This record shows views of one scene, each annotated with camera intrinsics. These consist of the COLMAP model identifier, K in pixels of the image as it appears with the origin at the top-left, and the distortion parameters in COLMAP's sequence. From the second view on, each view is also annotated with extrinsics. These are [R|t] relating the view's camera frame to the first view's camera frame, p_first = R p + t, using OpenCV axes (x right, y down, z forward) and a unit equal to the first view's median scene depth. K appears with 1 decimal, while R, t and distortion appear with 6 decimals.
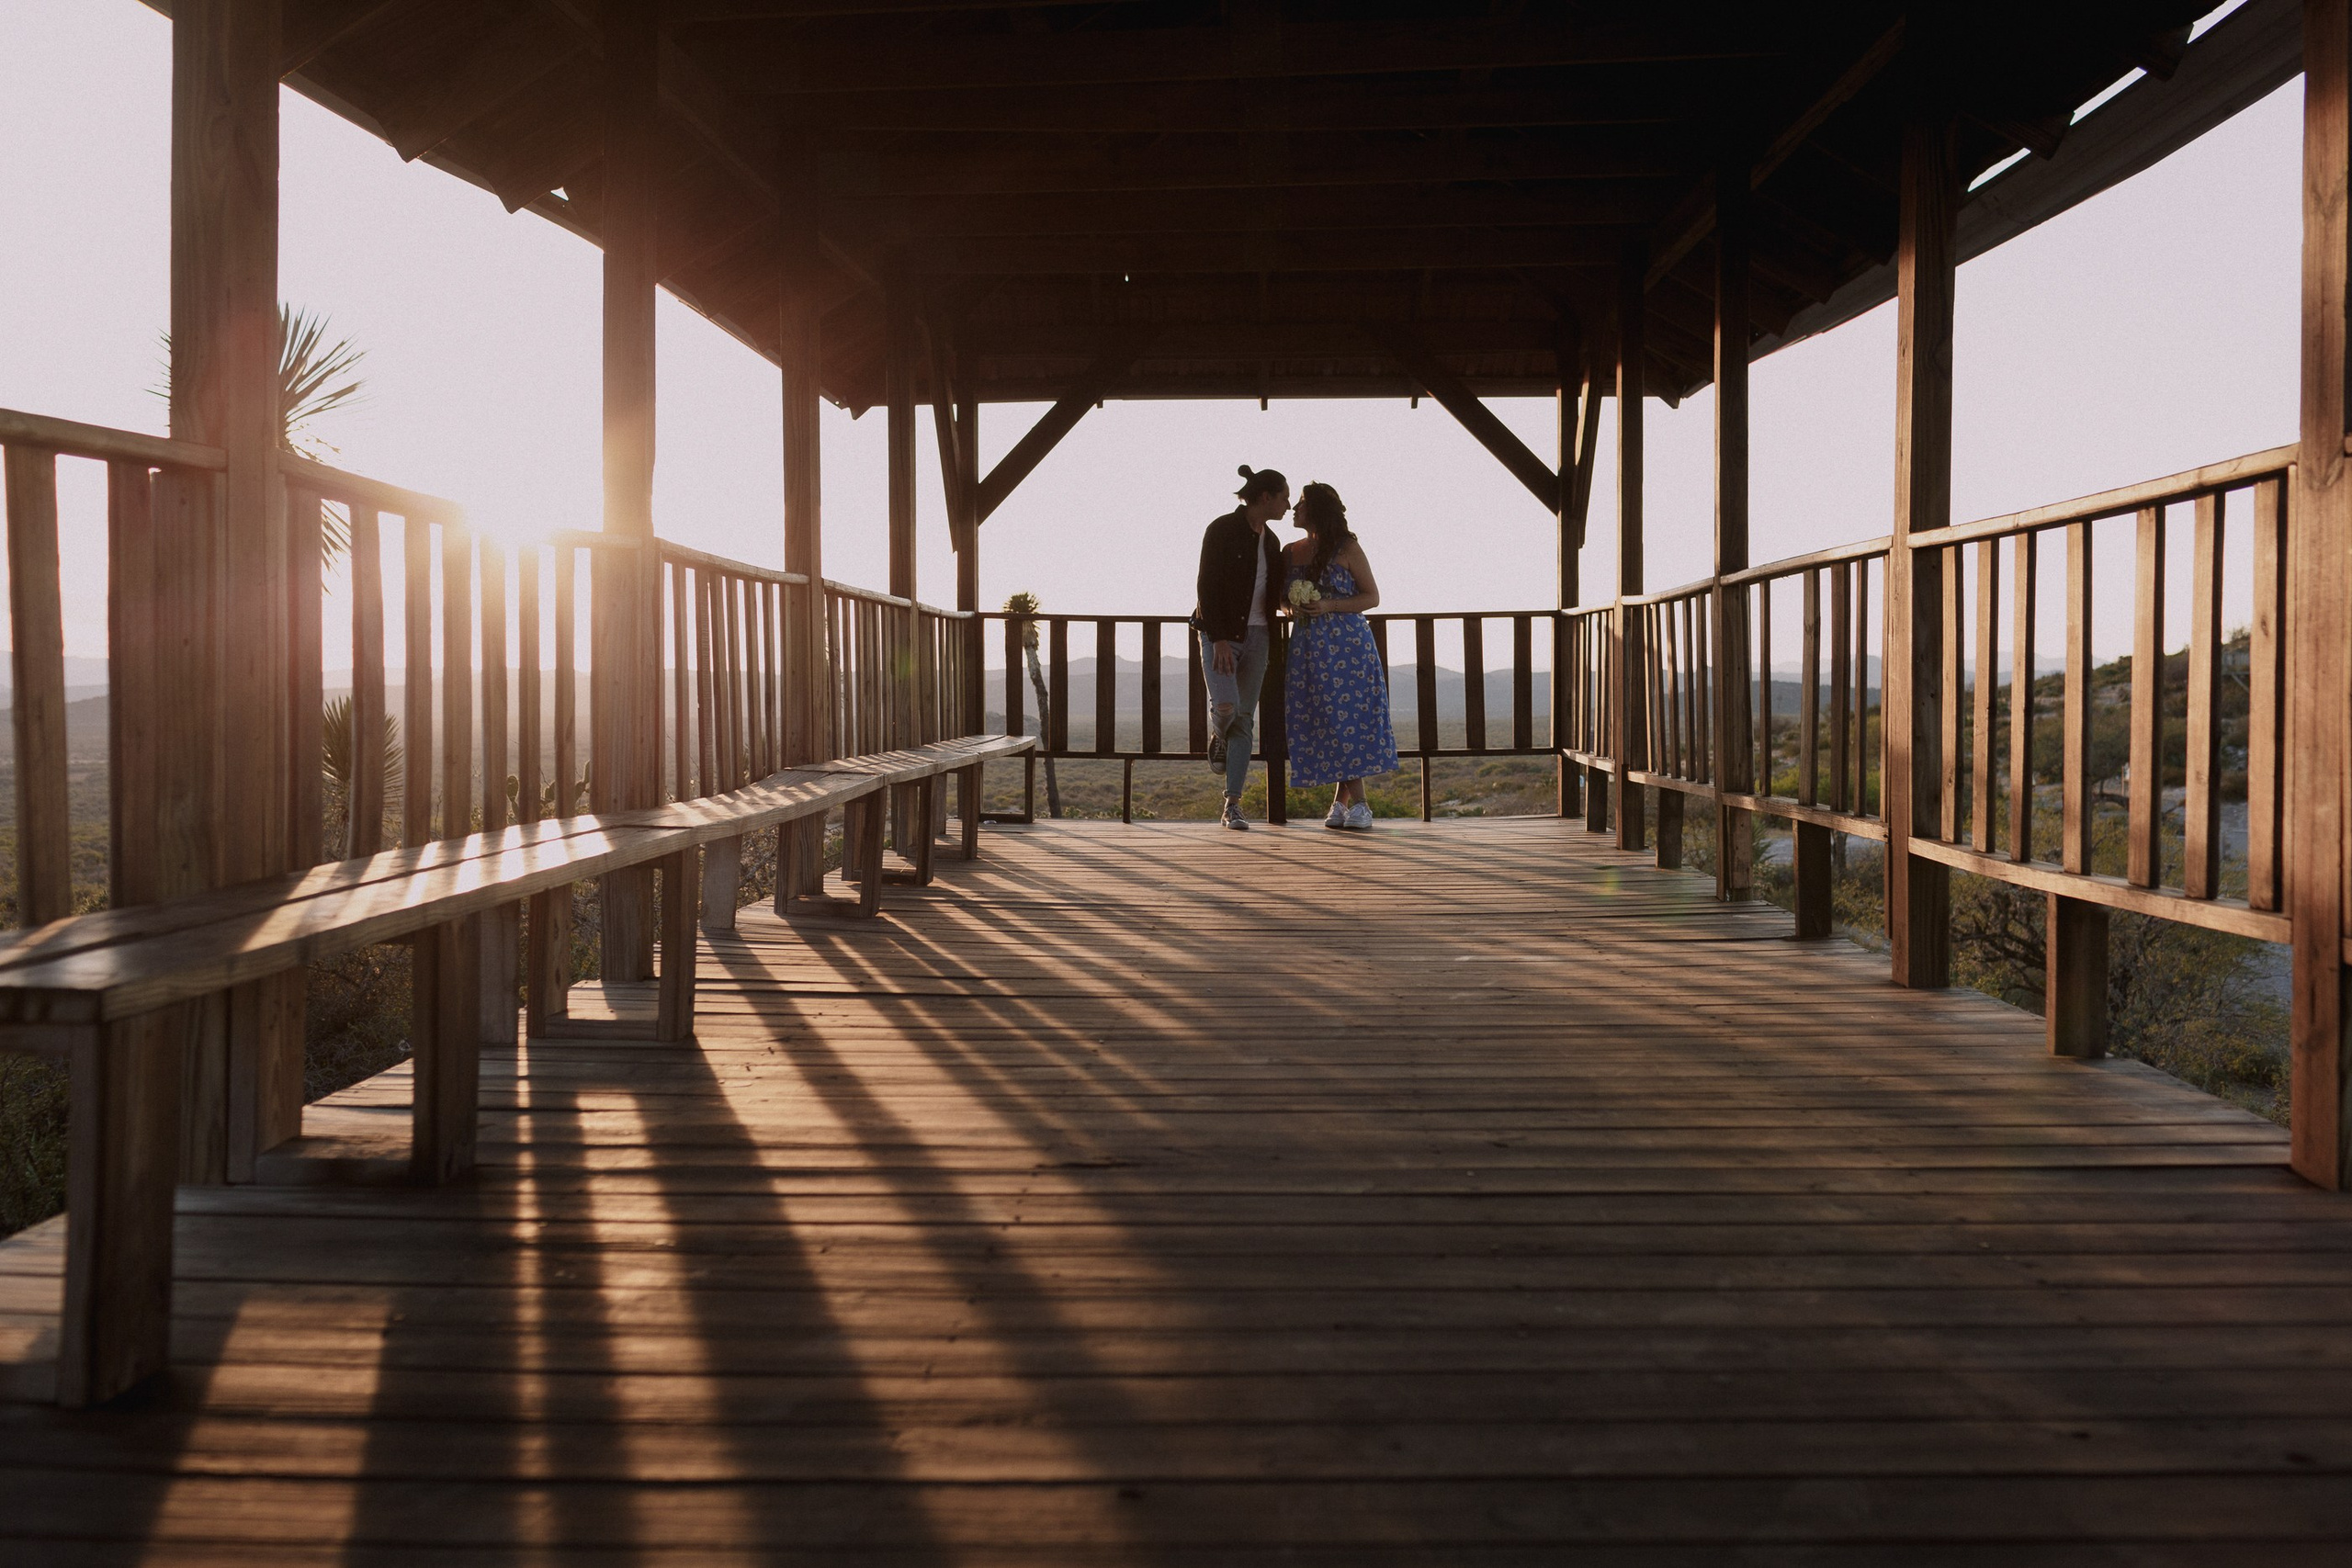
lens RADIAL K [[2237.6, 0, 1166.7], [0, 2237.6, 686.8], [0, 0, 1]] dist [0.001764, 0.000000]
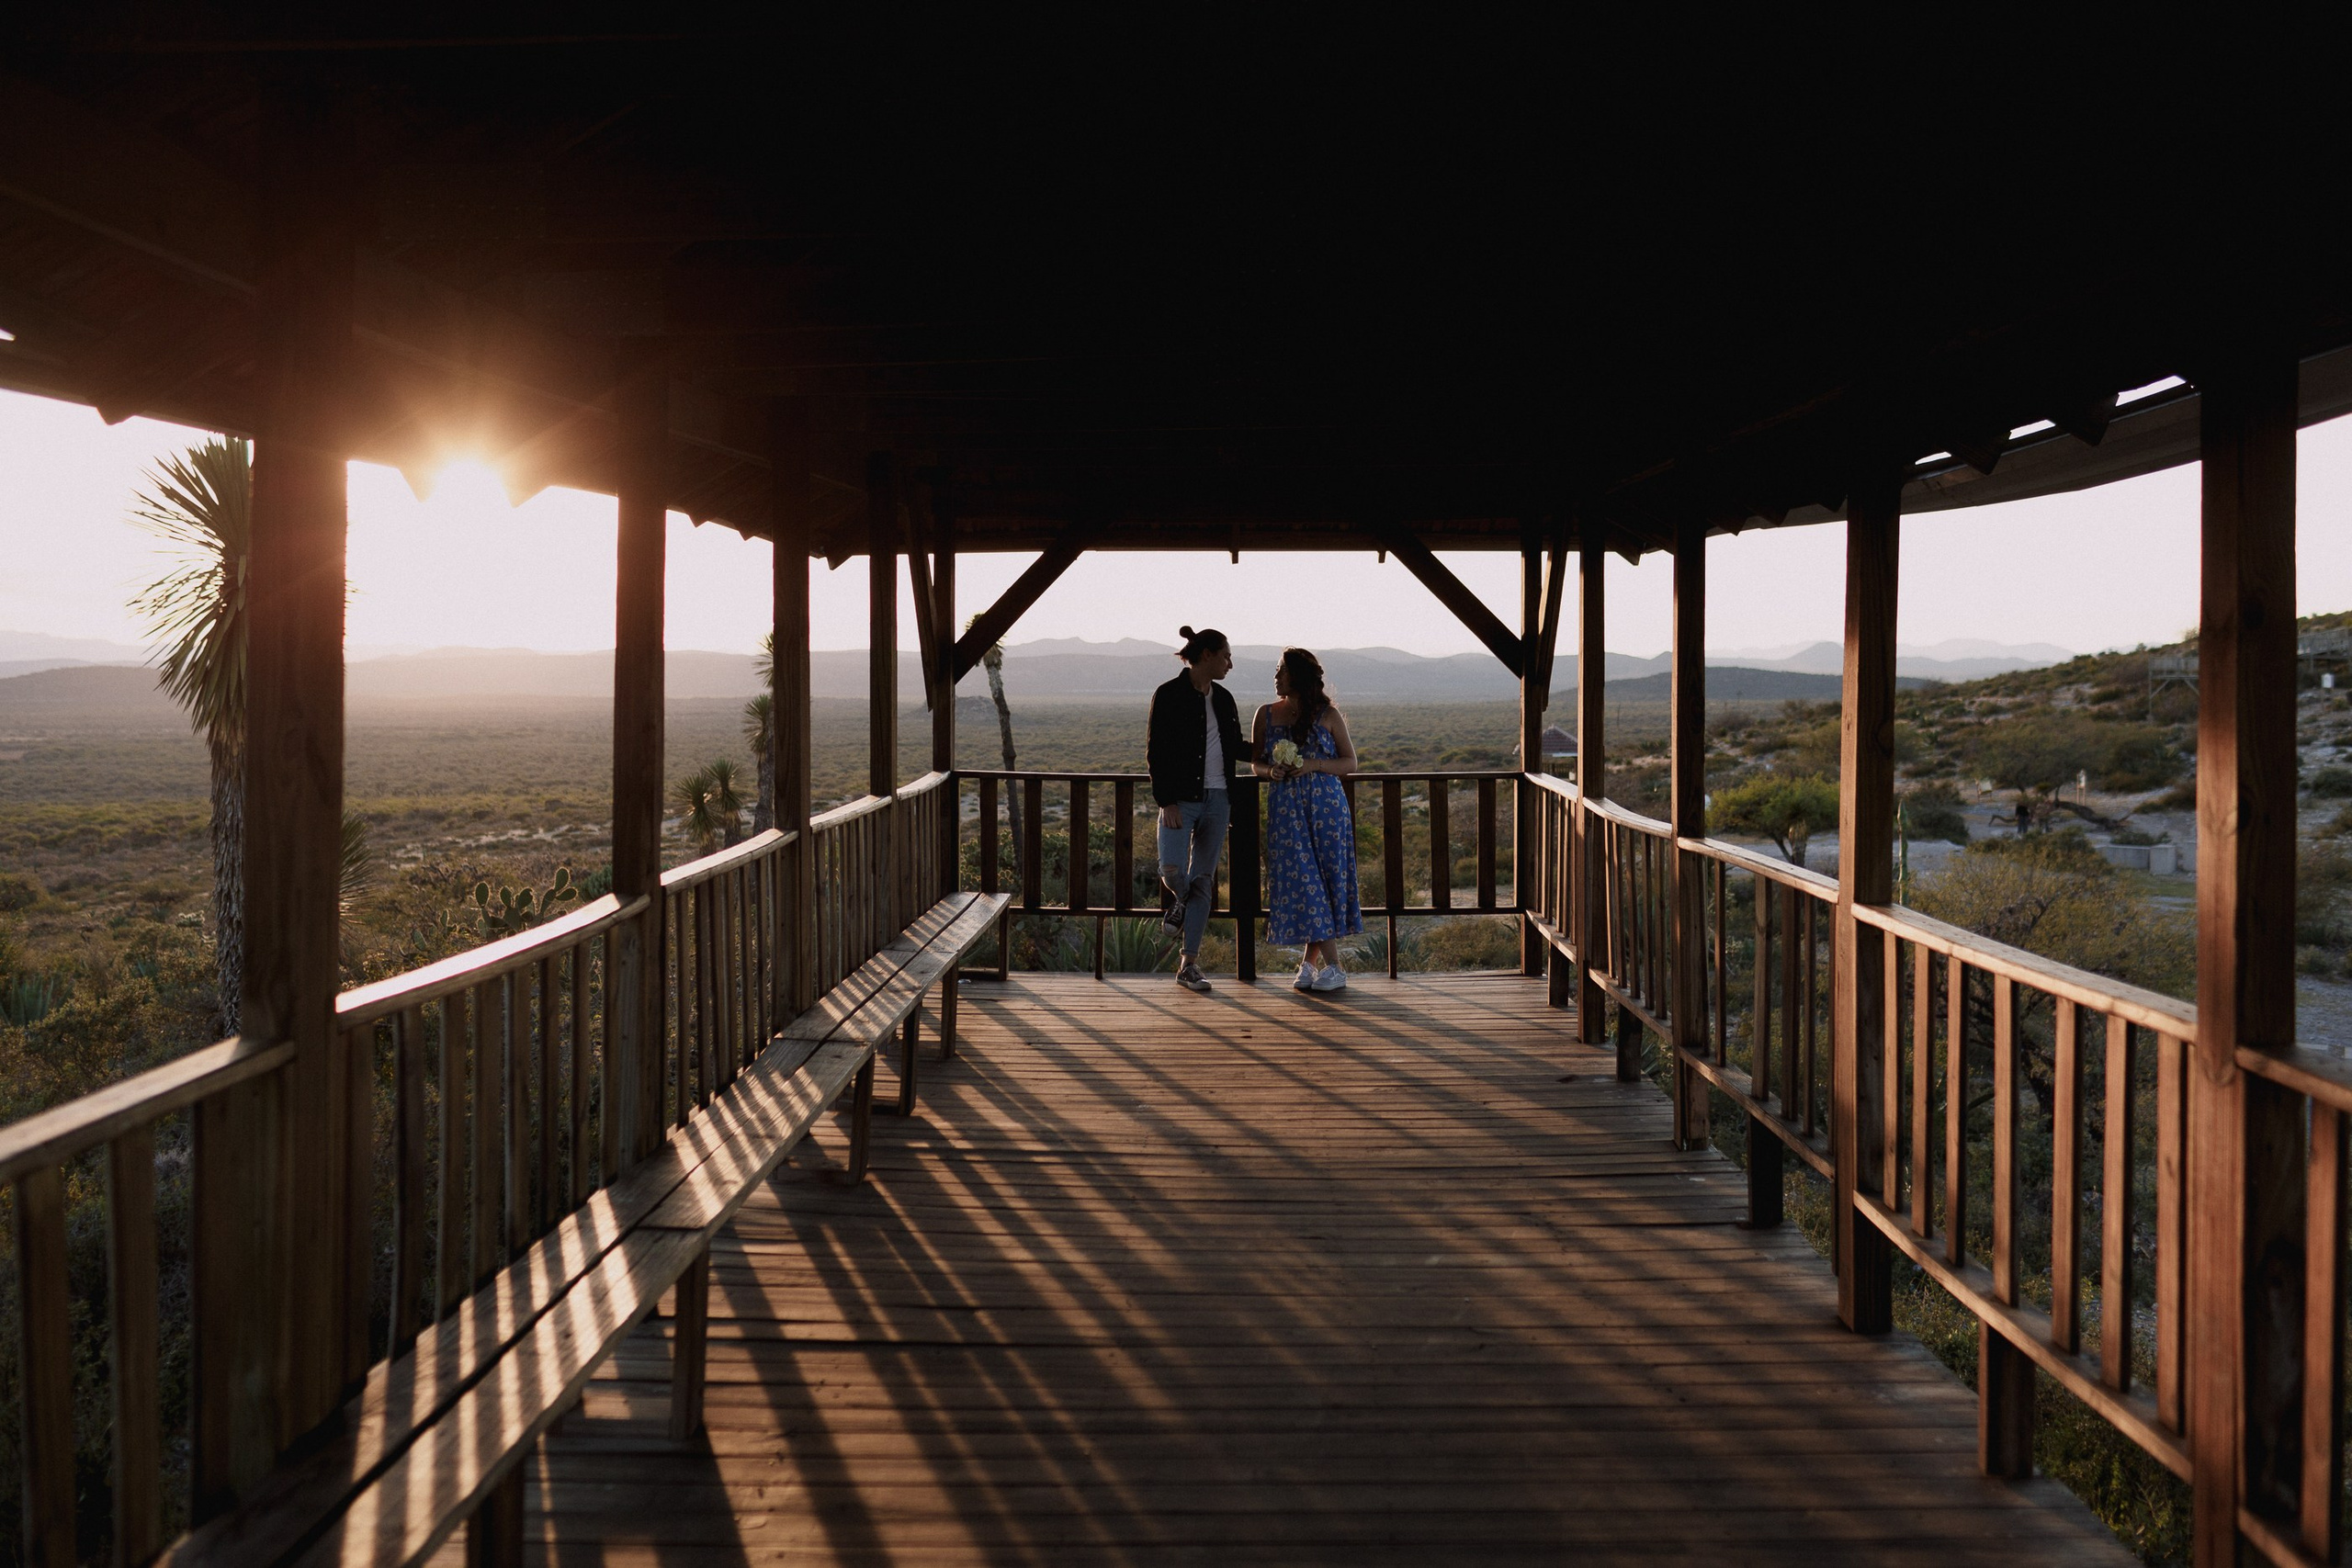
lens RADIAL K [[2237.6, 0, 1200.7], [0, 2237.6, 655.0], [0, 0, 1]] dist [0.001764, 0.000000]
pose [[0.999455, 0.006970, 0.032276, -0.013543], [-0.006345, 0.999791, -0.019430, -0.165203], [-0.032405, 0.019215, 0.999290, -0.054970]]
